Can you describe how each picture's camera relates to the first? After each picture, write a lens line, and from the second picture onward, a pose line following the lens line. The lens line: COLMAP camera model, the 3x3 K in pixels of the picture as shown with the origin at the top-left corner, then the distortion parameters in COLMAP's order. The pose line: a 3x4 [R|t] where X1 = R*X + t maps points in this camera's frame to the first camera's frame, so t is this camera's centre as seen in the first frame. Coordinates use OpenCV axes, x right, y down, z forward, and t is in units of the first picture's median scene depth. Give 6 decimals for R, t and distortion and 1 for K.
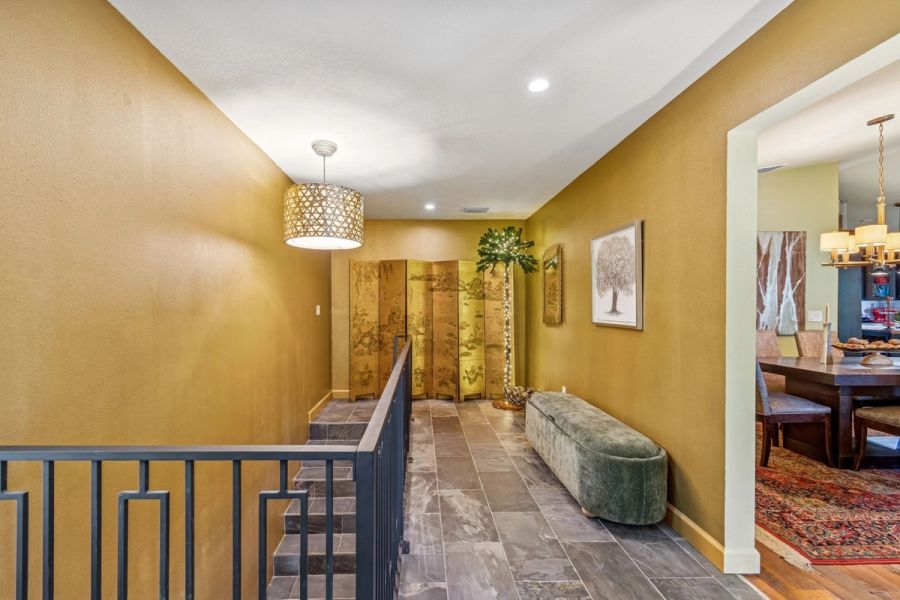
lens RADIAL K [[400.8, 0, 429.0], [0, 400.8, 309.0], [0, 0, 1]] dist [-0.002236, 0.000708]
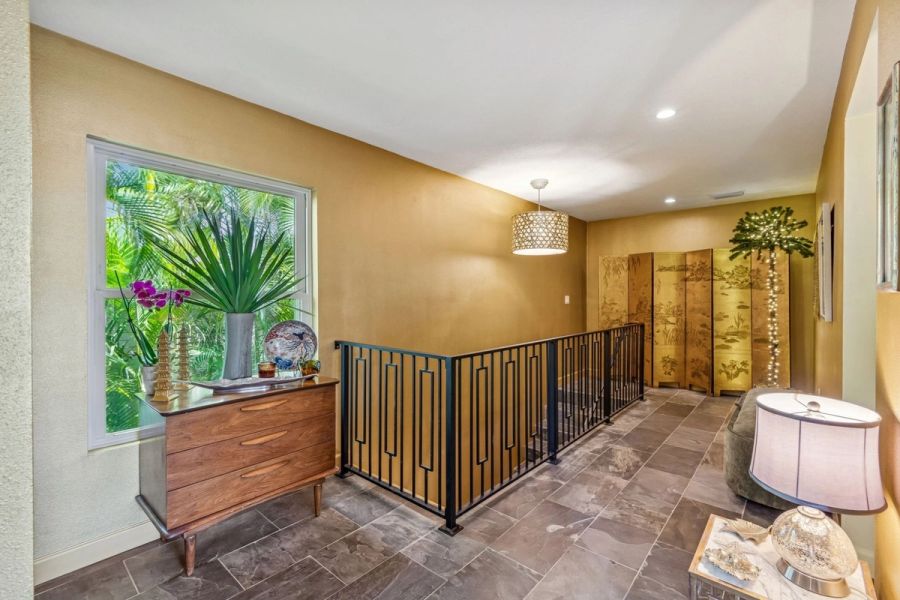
lens RADIAL K [[400.8, 0, 452.7], [0, 400.8, 297.8], [0, 0, 1]] dist [-0.002236, 0.000708]
pose [[0.747736, 0.001571, -0.663994, 0.256350], [-0.003180, 0.999994, -0.001214, -0.000181], [0.663988, 0.003020, 0.747737, -0.141816]]
